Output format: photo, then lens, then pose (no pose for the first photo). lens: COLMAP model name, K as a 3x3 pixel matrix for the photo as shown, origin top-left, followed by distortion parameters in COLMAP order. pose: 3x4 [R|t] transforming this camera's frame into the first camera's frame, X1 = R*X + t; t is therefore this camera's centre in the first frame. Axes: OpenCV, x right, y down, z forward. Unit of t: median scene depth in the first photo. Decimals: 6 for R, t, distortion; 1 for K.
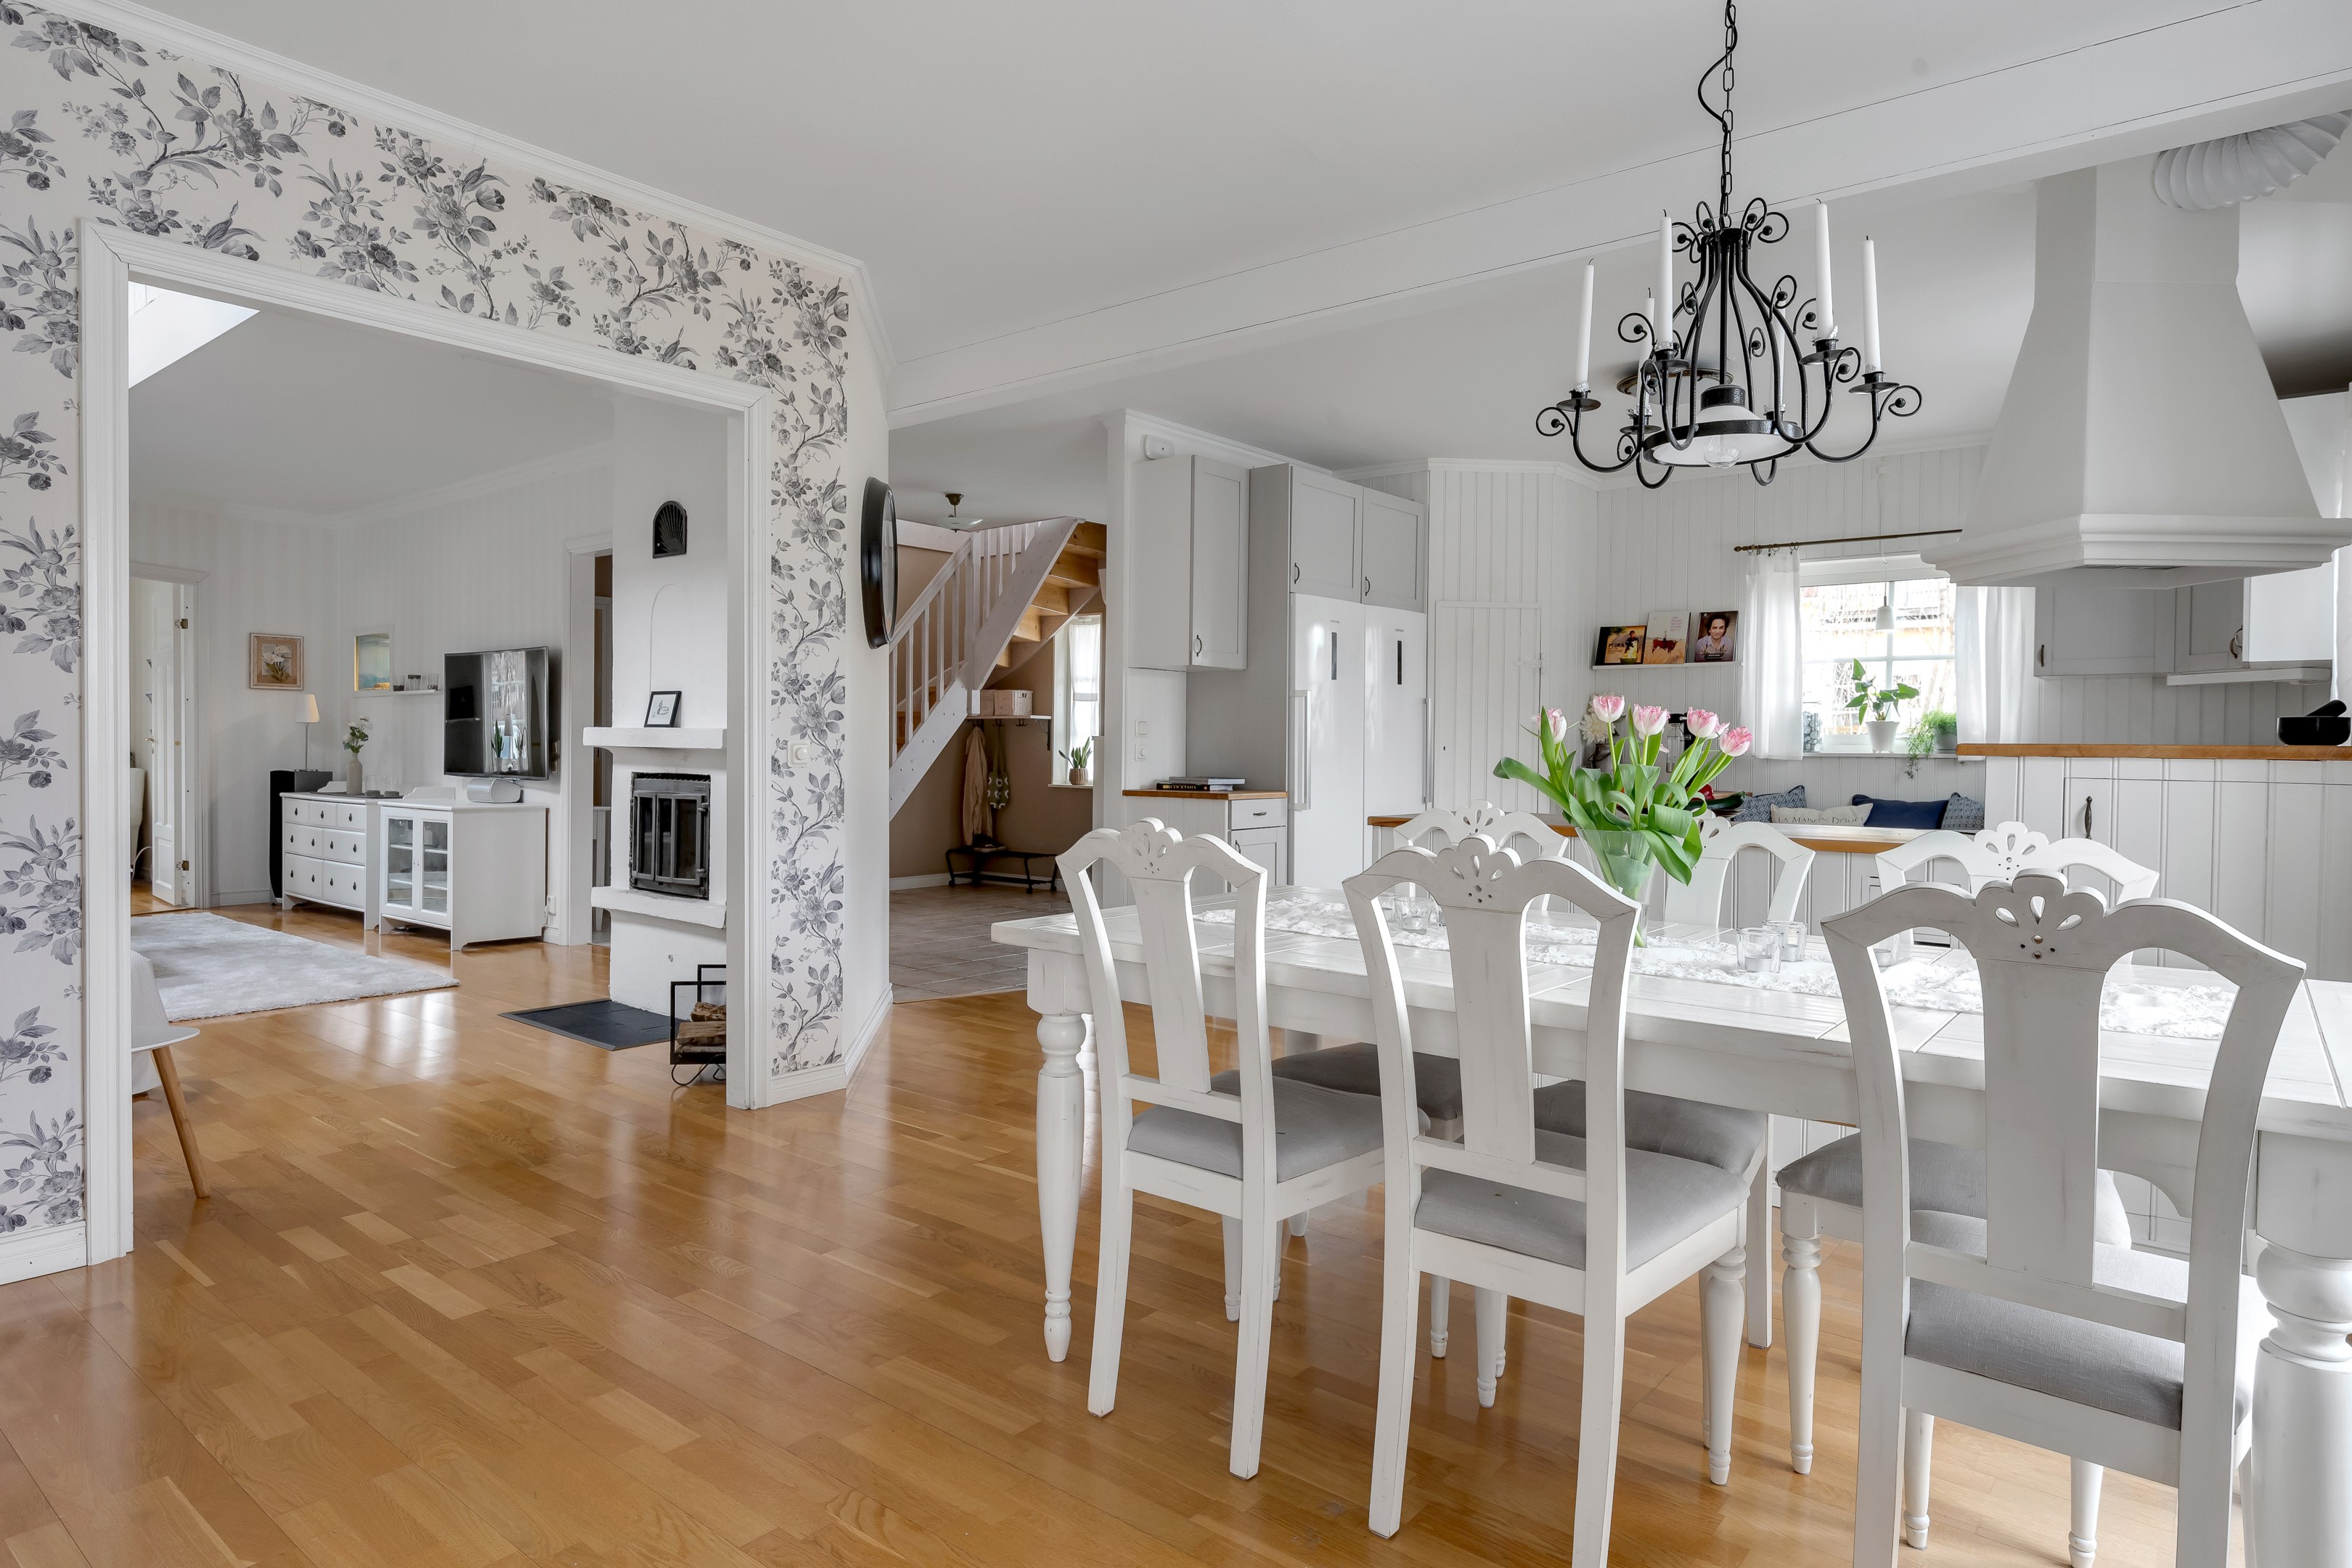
lens RADIAL K [[1332.3, 0, 1184.3], [0, 1332.3, 776.2], [0, 0, 1]] dist [0.006663, -0.003562]
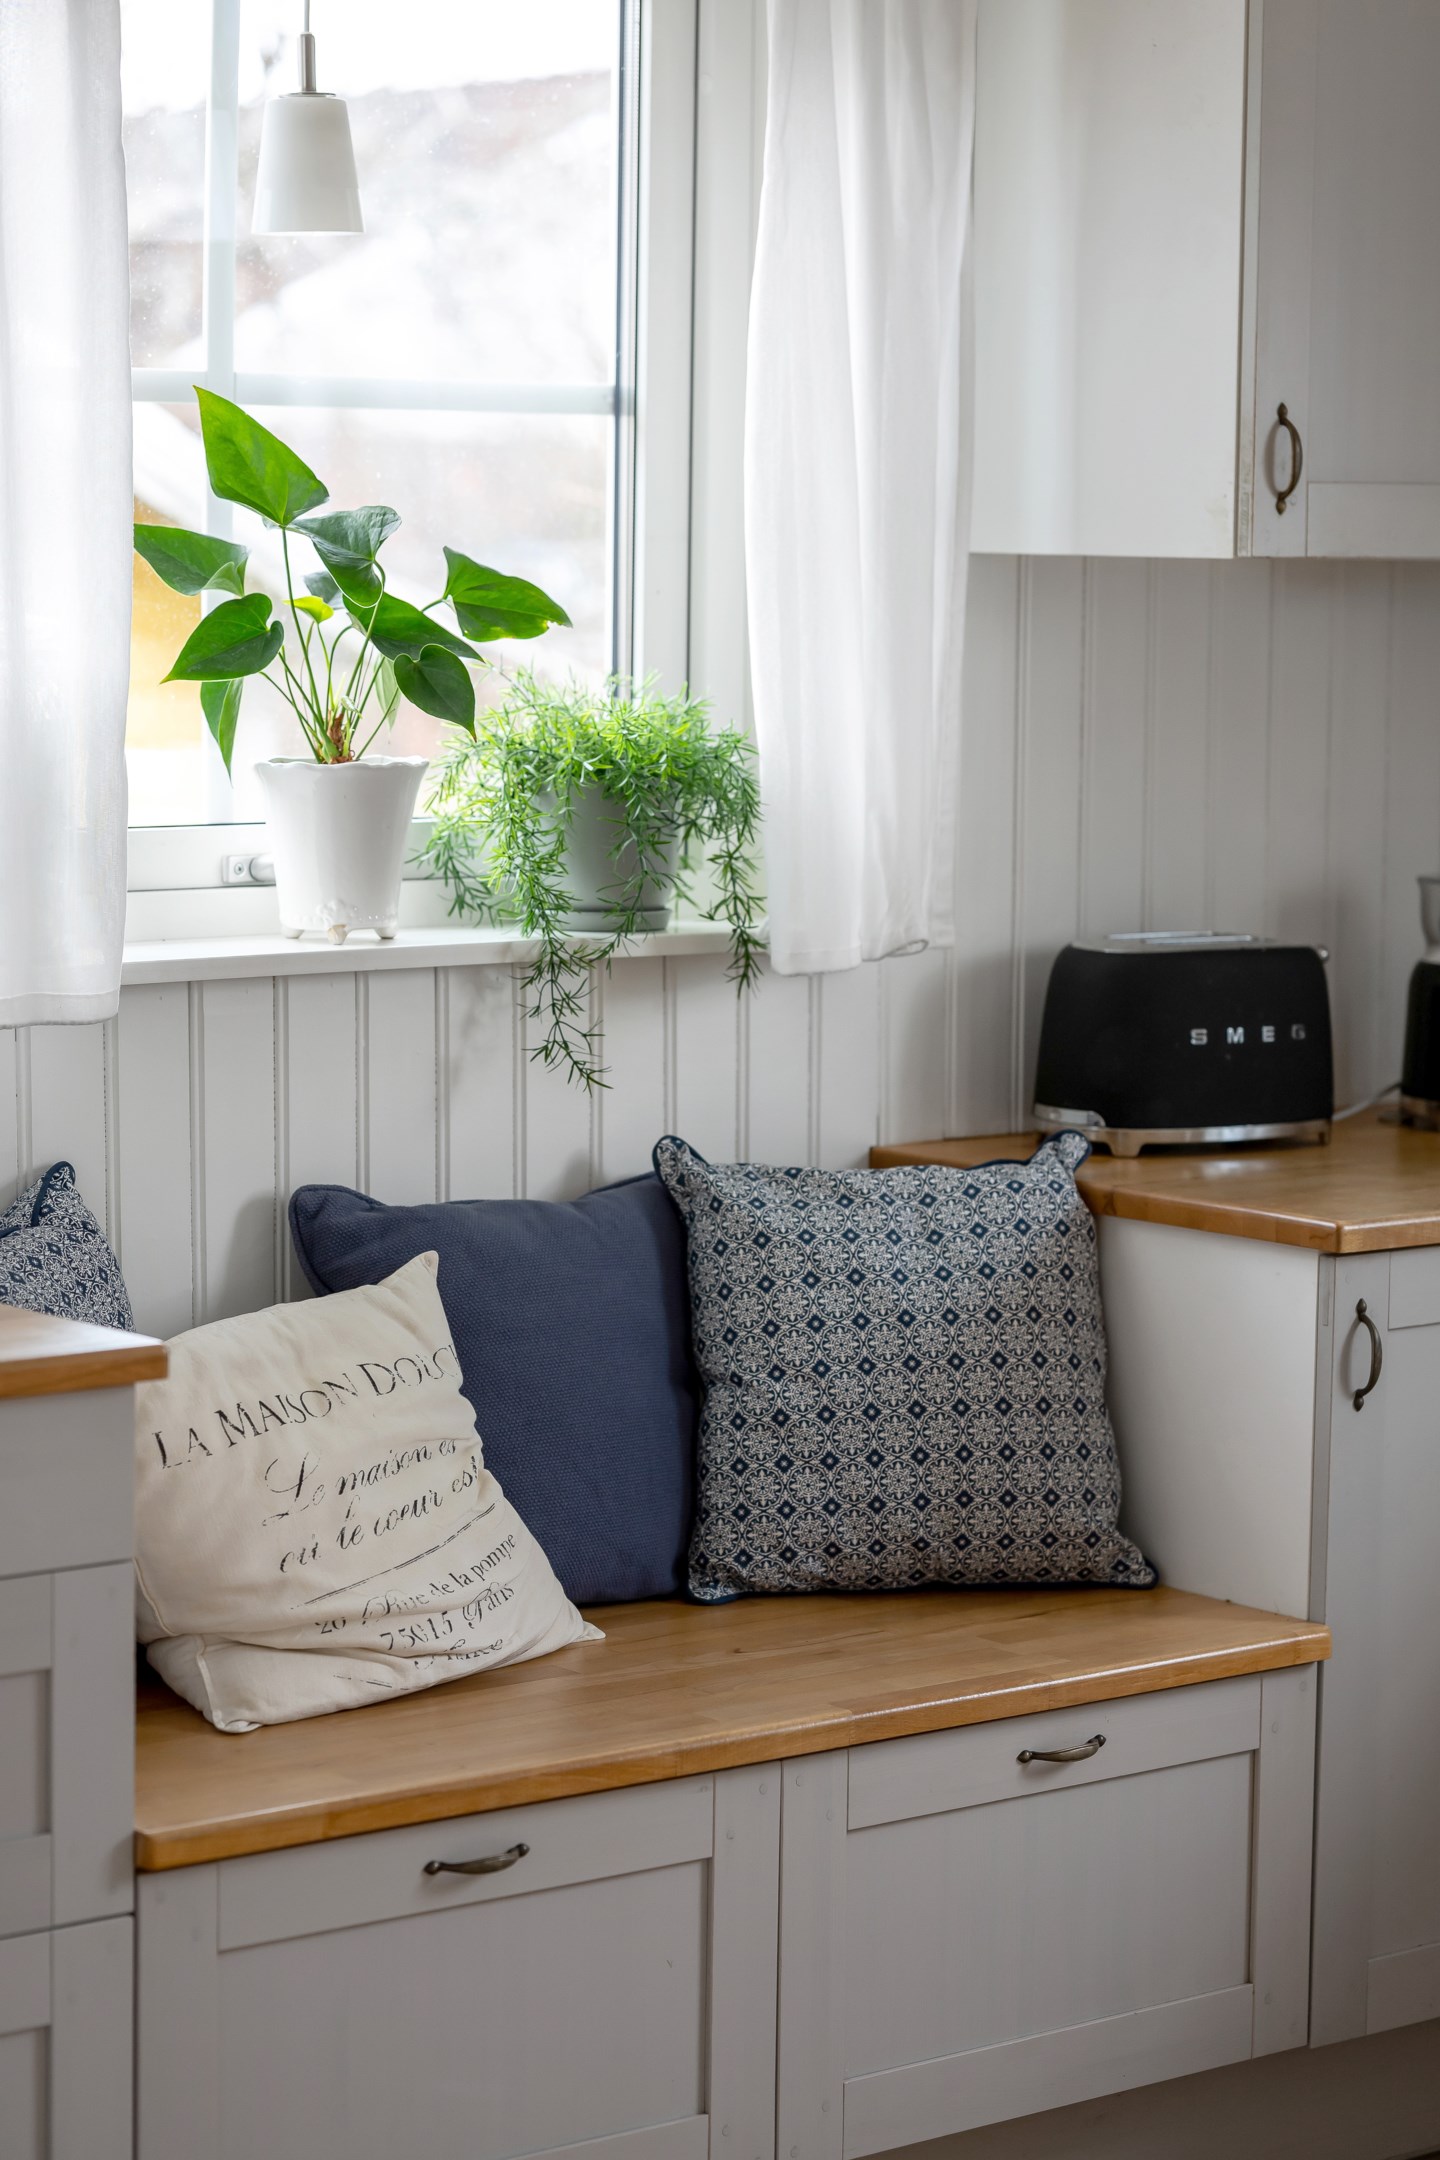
lens RADIAL K [[5074.9, 0, 720.0], [0, 5074.9, 1080.0], [0, 0, 1]] dist [-0.002111, -0.051061]
pose [[0.203204, -0.116138, 0.972224, -0.123080], [0.007872, 0.993102, 0.116987, -0.077957], [-0.979105, -0.016119, 0.202717, 0.824042]]
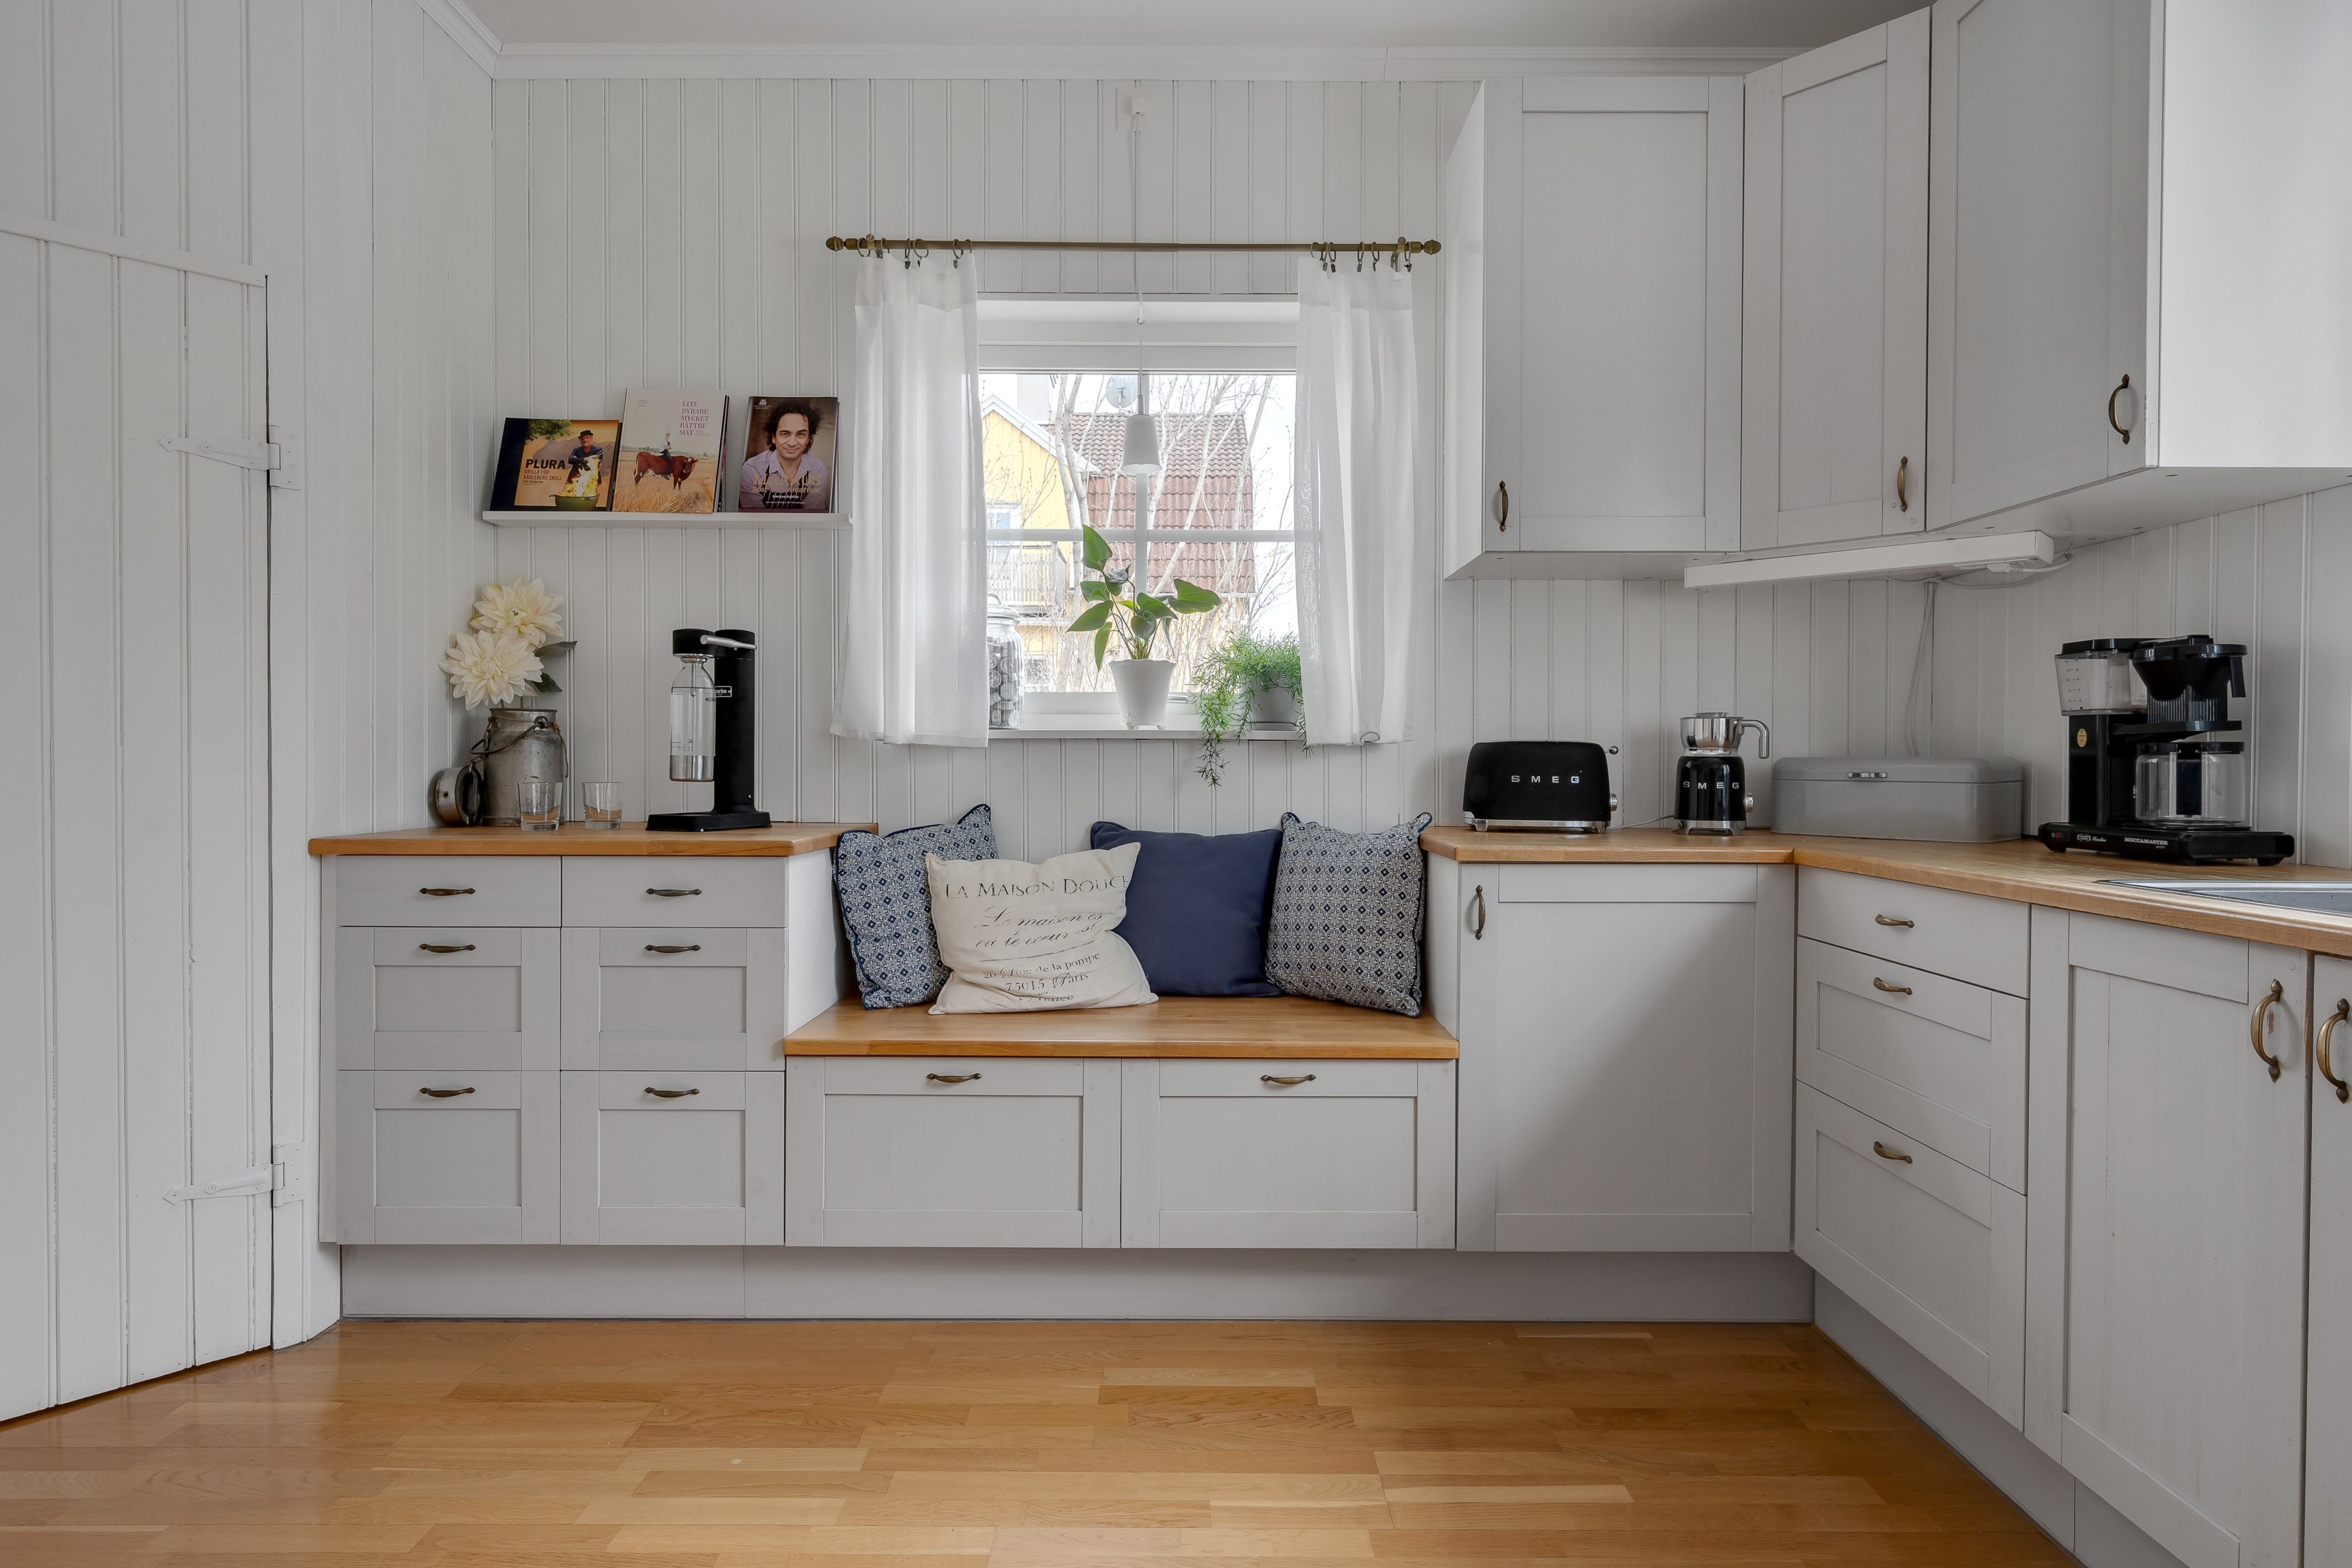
lens RADIAL K [[1237.2, 0, 1187.2], [0, 1237.2, 775.1], [0, 0, 1]] dist [0.002580, -0.000501]
pose [[0.768946, -0.015732, 0.639120, 0.262709], [0.017387, 0.999842, 0.003692, -0.003276], [-0.639077, 0.008274, 0.769098, 0.666996]]
